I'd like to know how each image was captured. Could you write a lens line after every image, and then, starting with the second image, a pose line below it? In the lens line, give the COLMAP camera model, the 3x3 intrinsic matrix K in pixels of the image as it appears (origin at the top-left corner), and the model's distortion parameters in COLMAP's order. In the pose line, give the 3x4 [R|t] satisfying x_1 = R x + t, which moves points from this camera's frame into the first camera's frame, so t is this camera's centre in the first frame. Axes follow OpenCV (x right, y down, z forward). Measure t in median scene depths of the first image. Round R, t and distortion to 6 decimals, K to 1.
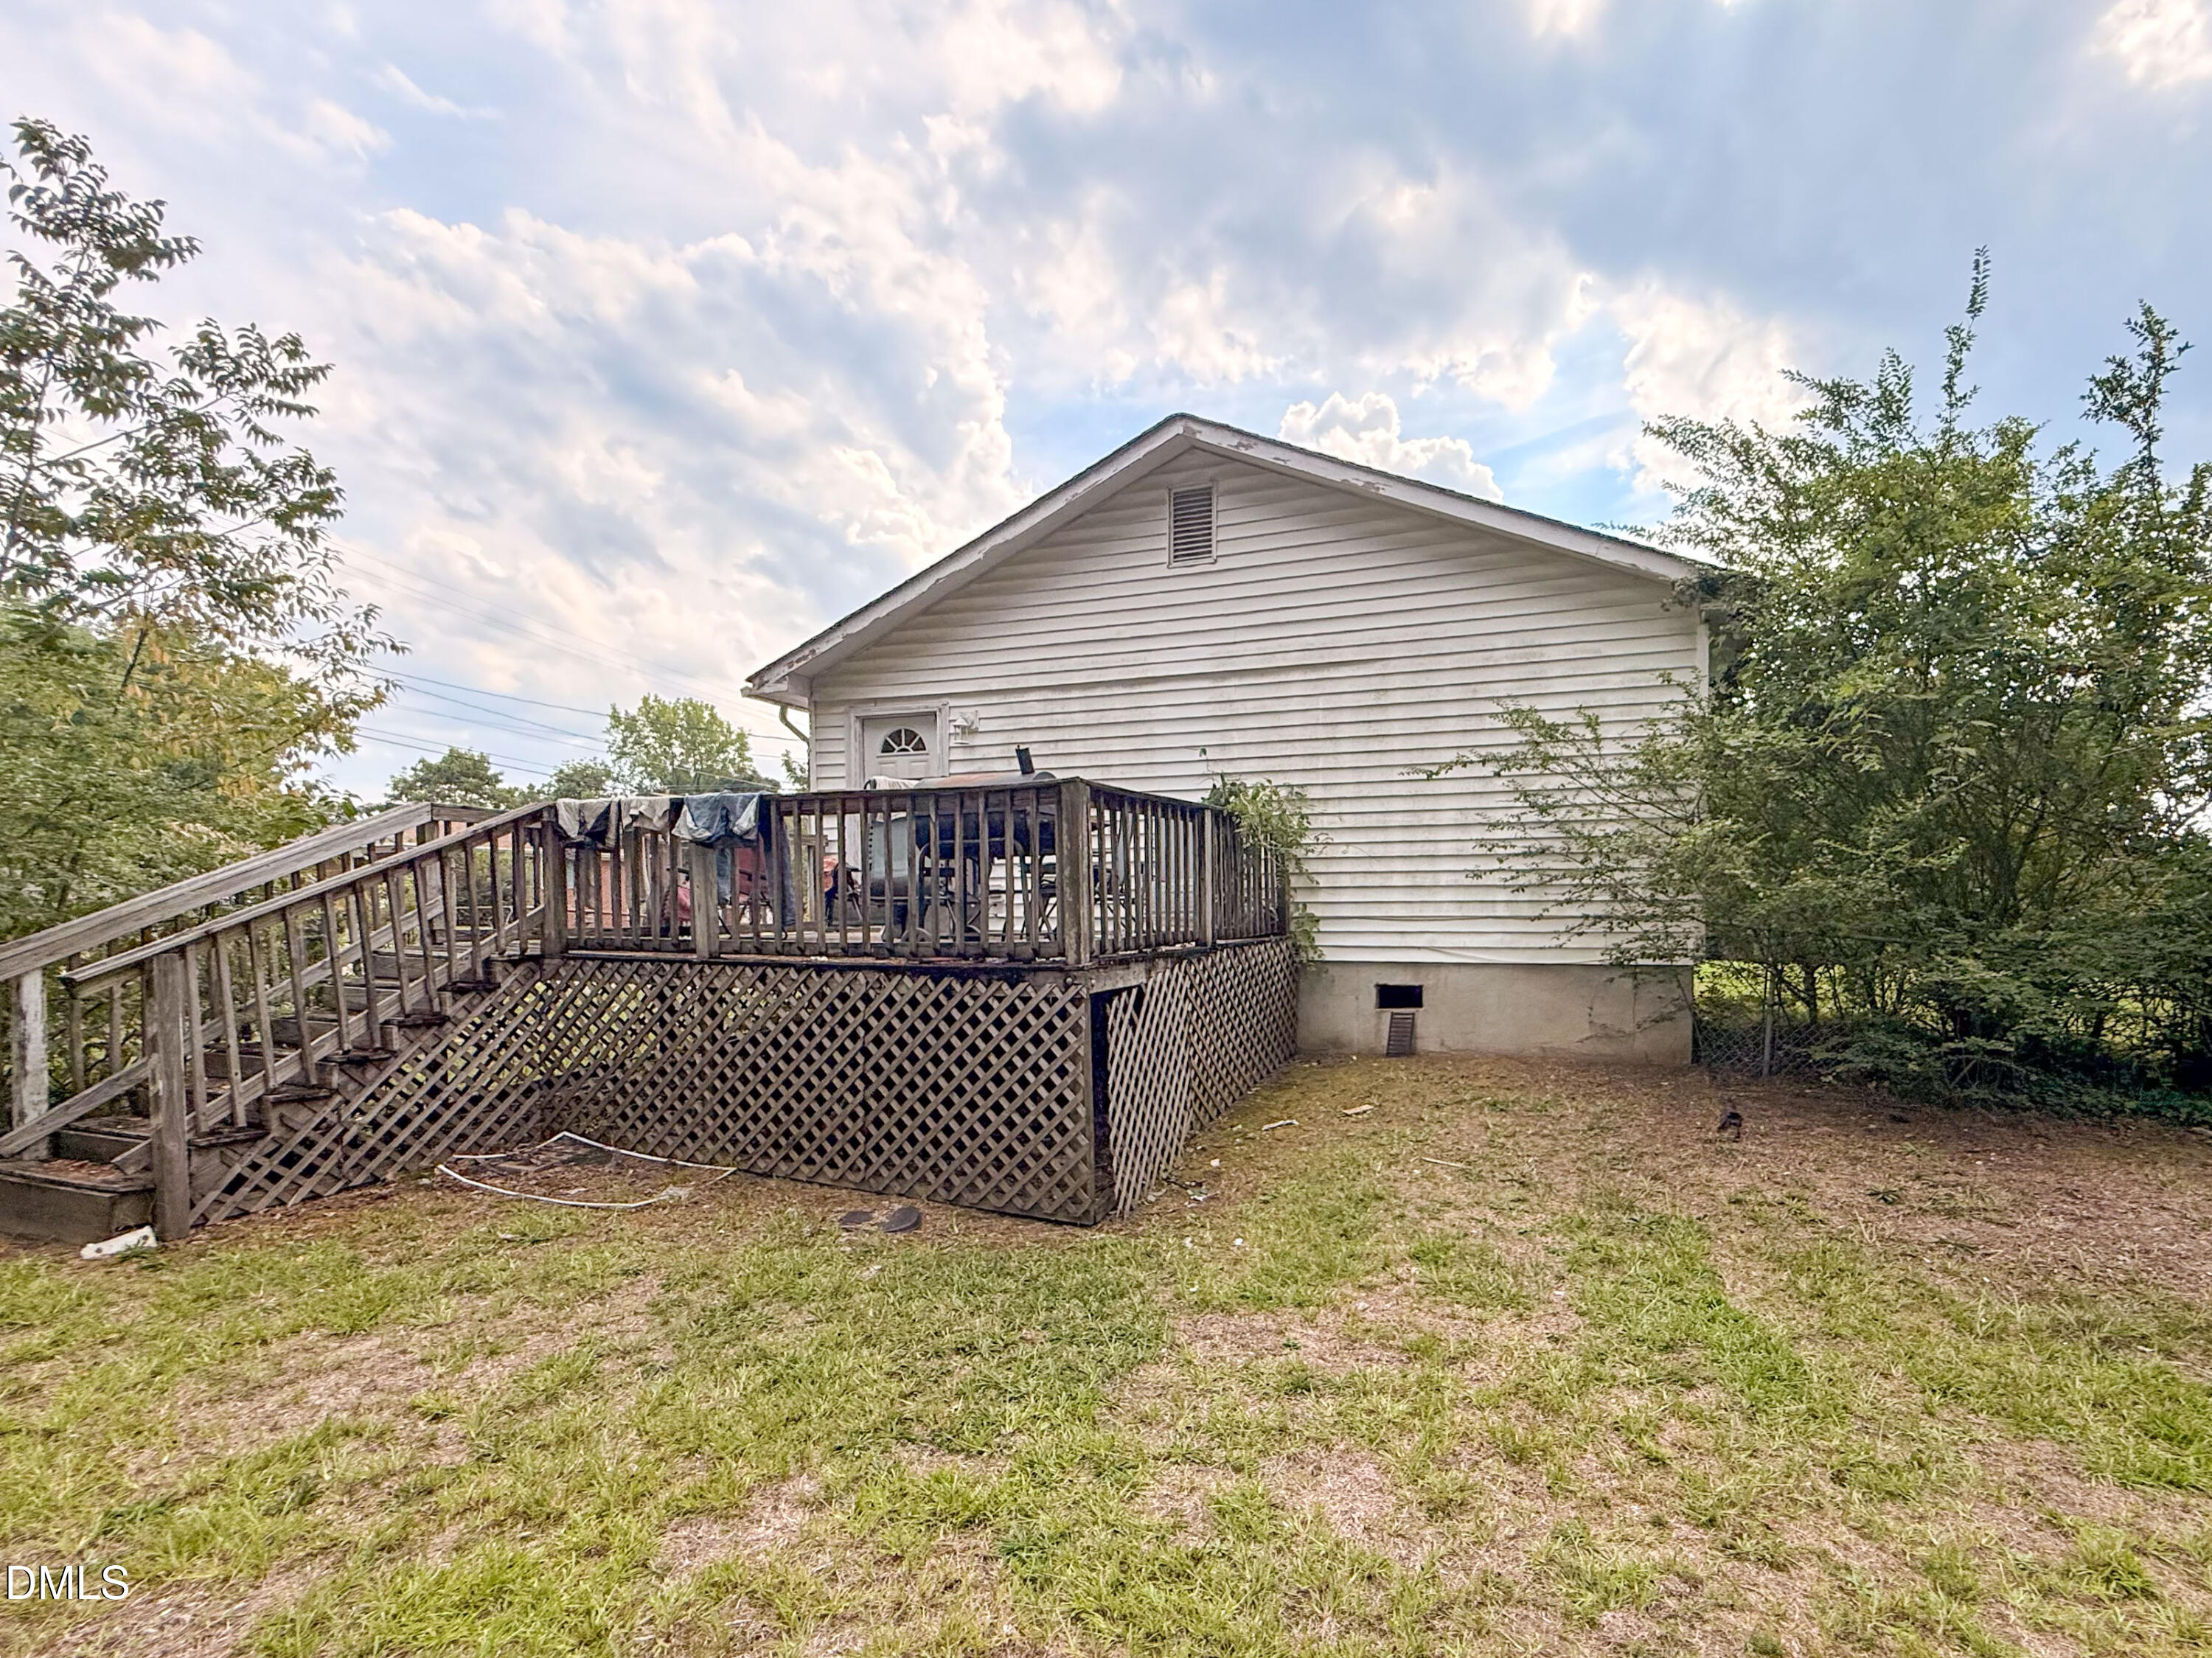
lens RADIAL K [[1064.9, 0, 1106.3], [0, 1064.9, 978.6], [0, 0, 1]] dist [0.000610, 0.000179]
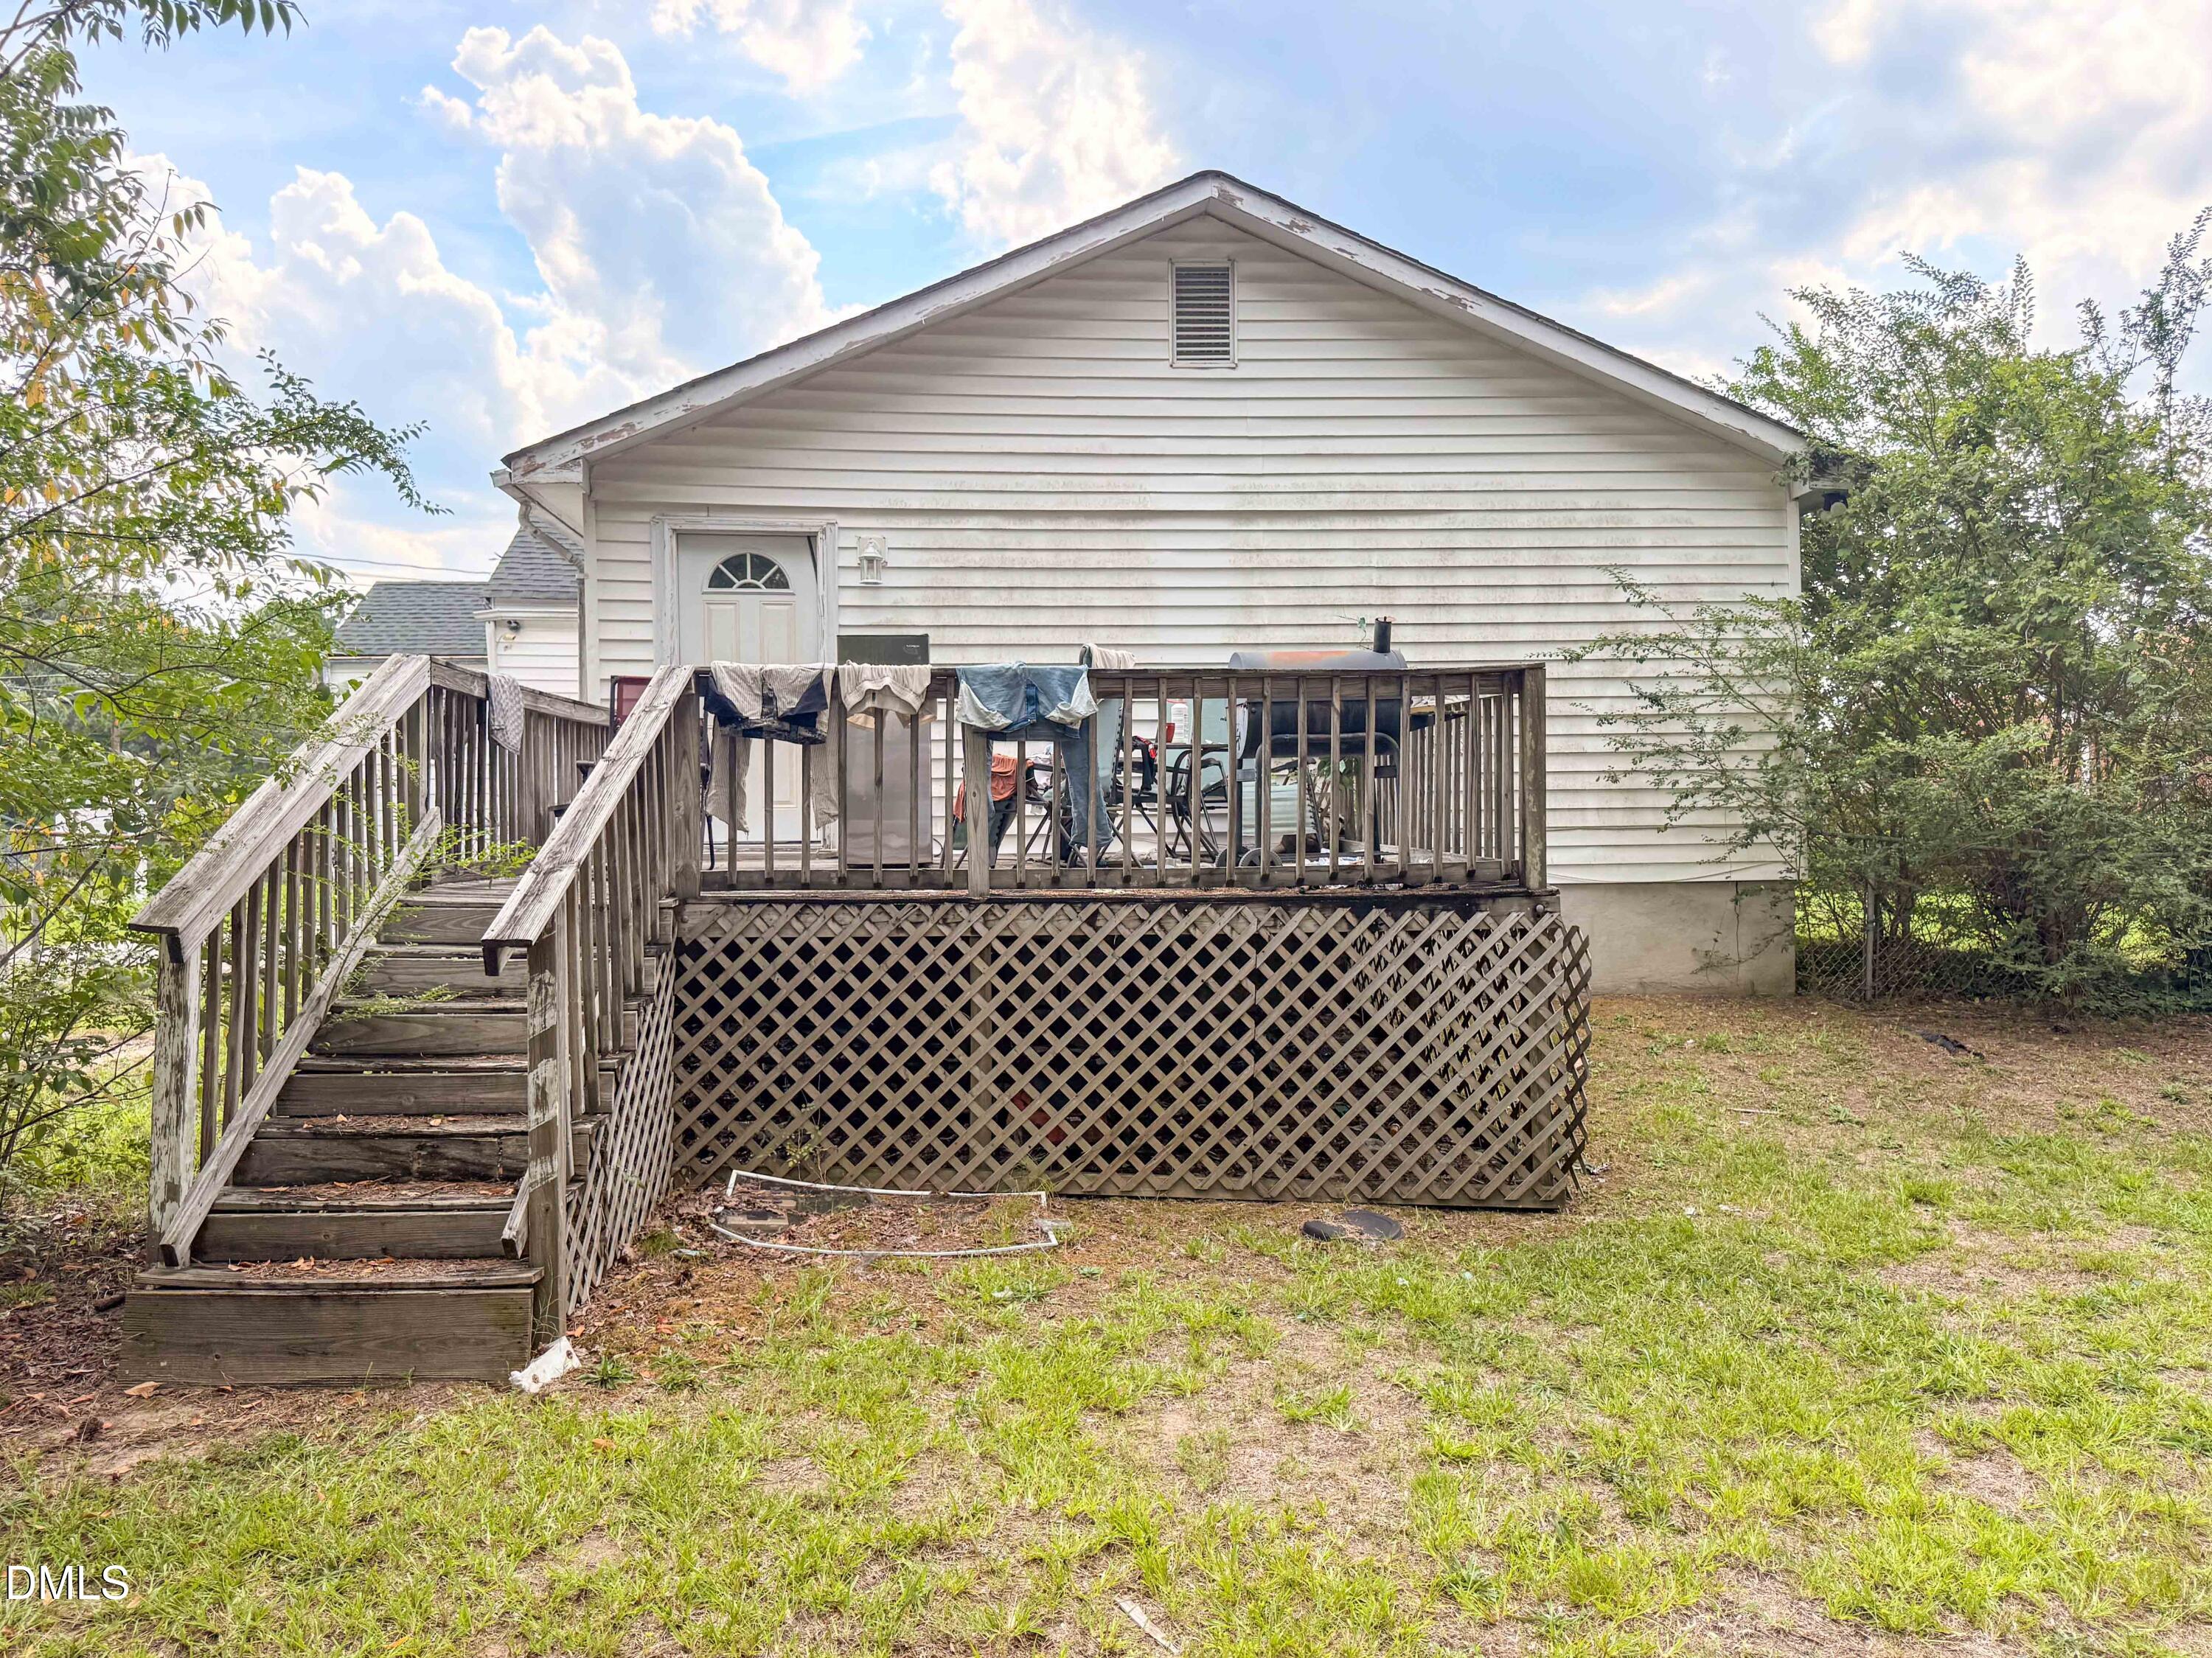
lens RADIAL K [[1627.6, 0, 1106.0], [0, 1627.6, 829.0], [0, 0, 1]] dist [0.130363, -0.172500]
pose [[0.908936, -0.010449, 0.416805, -0.506204], [0.035655, 0.997972, -0.052737, -0.002265], [-0.415409, 0.062796, 0.907465, -0.009535]]
